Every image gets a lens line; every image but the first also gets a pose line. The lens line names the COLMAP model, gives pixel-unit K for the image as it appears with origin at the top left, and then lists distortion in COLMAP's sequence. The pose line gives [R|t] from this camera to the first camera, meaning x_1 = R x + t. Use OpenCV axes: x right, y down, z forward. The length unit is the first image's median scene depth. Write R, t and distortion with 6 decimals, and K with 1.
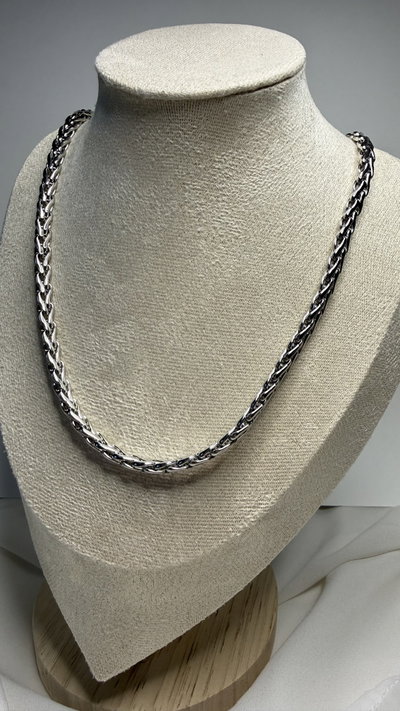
lens RADIAL K [[515.5, 0, 201.0], [0, 515.5, 302.9], [0, 0, 1]] dist [0.004159, 0.001674]
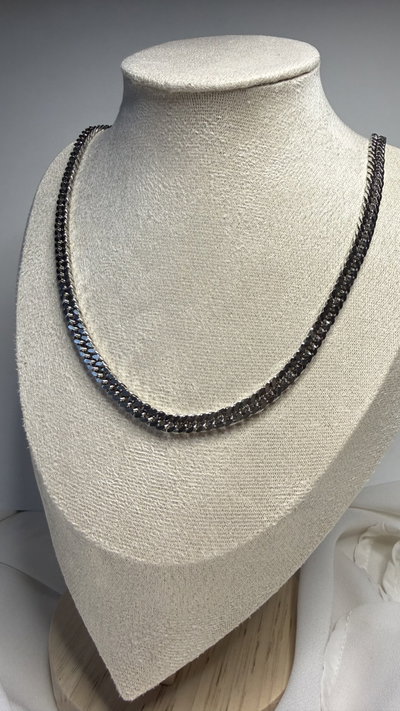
lens RADIAL K [[513.5, 0, 200.3], [0, 513.5, 287.0], [0, 0, 1]] dist [0.008574, 0.004667]
pose [[0.999809, -0.019318, 0.003000, -0.056339], [0.019528, 0.994068, -0.106992, 0.104003], [-0.000916, 0.107031, 0.994255, -0.000577]]
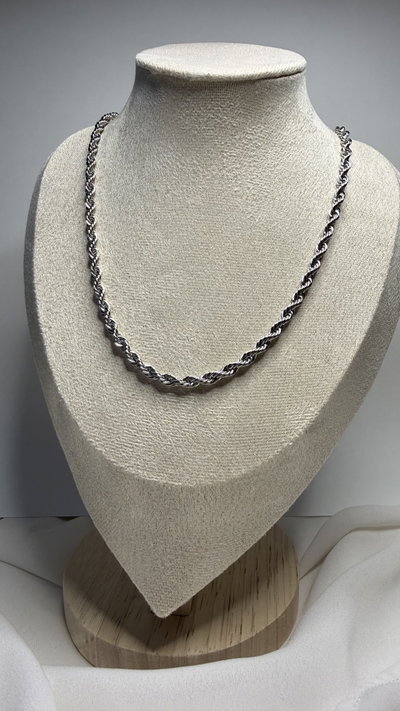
lens RADIAL K [[515.5, 0, 201.0], [0, 515.5, 302.9], [0, 0, 1]] dist [0.004159, 0.001674]
pose [[0.987142, -0.036521, 0.155619, -0.273239], [0.057000, 0.989974, -0.129238, 0.262607], [-0.149339, 0.136446, 0.979326, -0.119995]]
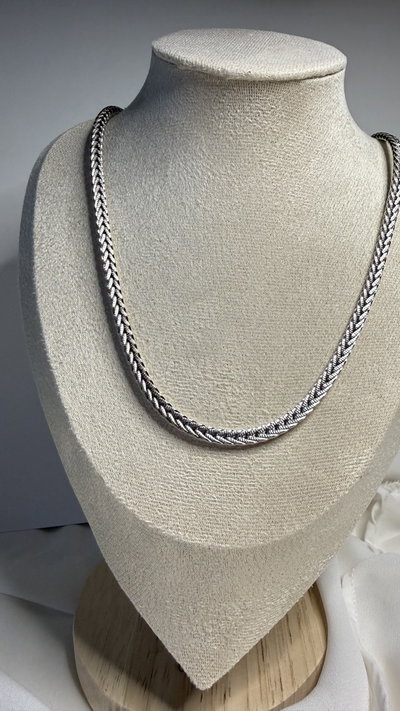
lens RADIAL K [[516.3, 0, 201.8], [0, 516.3, 295.2], [0, 0, 1]] dist [0.001948, 0.008986]
pose [[0.967690, -0.058256, 0.245322, -0.411565], [0.081344, 0.993051, -0.085049, 0.117723], [-0.238663, 0.102256, 0.965704, 0.036178]]
